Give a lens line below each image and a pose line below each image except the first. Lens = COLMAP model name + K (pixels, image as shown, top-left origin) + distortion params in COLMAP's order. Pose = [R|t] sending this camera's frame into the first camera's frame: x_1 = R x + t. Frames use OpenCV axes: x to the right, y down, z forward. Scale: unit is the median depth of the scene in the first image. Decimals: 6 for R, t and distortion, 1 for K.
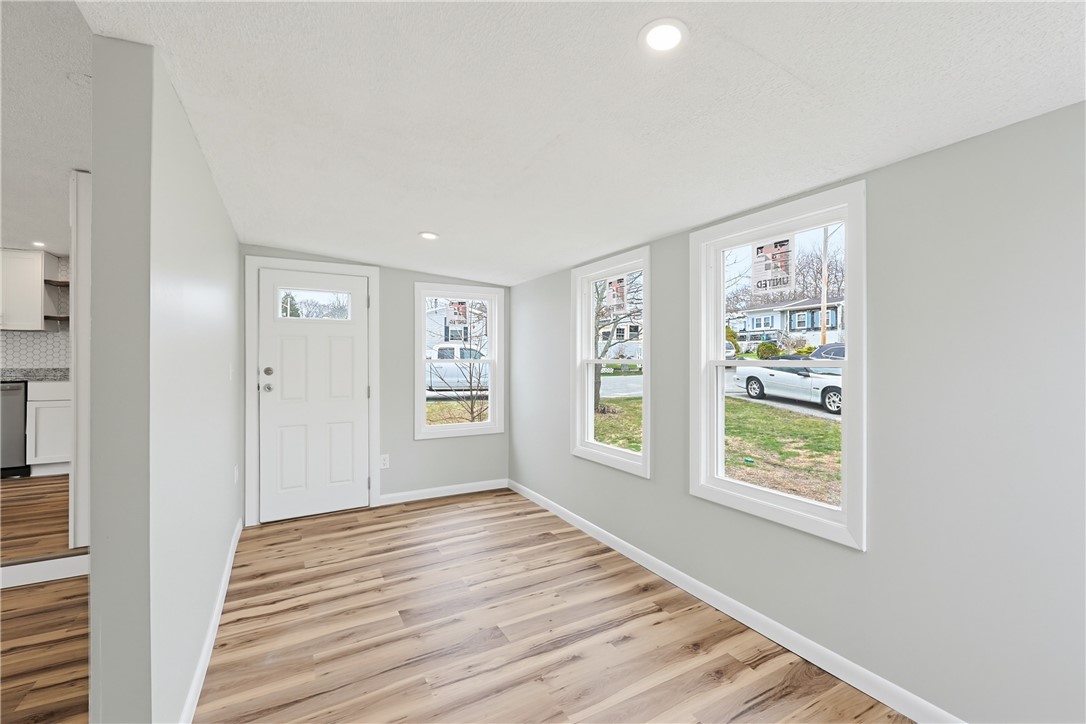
lens RADIAL K [[460.8, 0, 543.2], [0, 460.8, 358.0], [0, 0, 1]] dist [0.001492, 0.000379]
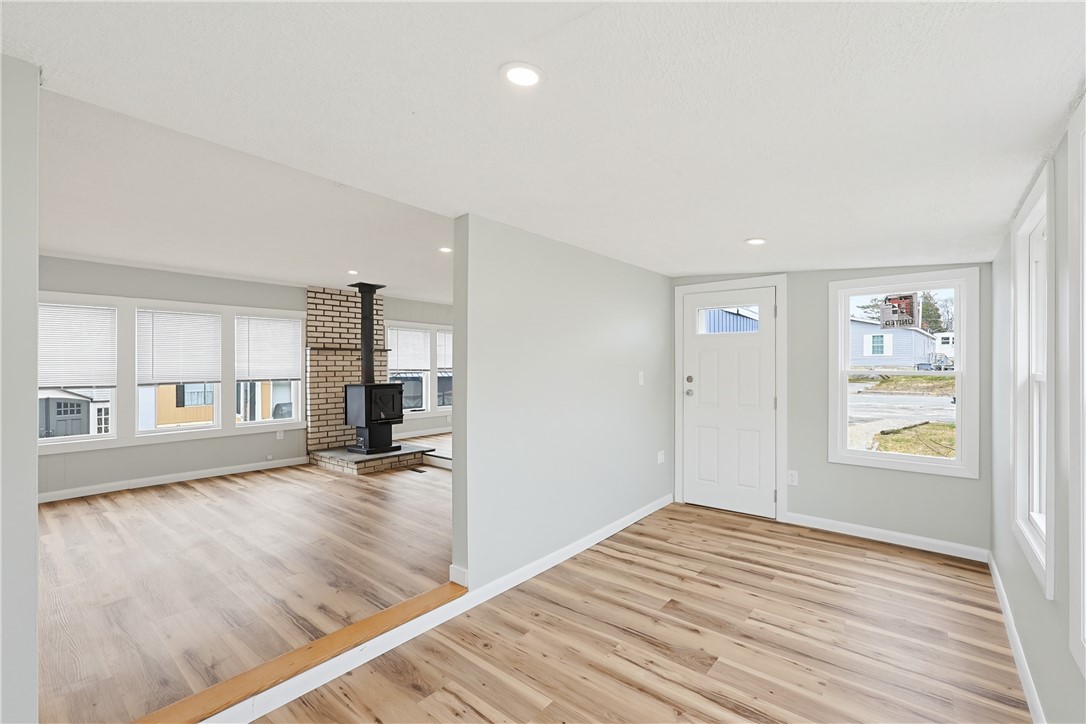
lens RADIAL K [[460.8, 0, 547.0], [0, 460.8, 365.4], [0, 0, 1]] dist [0.001492, 0.000379]
pose [[0.375691, 0.000451, -0.926745, 0.414224], [-0.000821, 1.000000, 0.000154, -0.007154], [0.926744, 0.000703, 0.375692, 0.213415]]
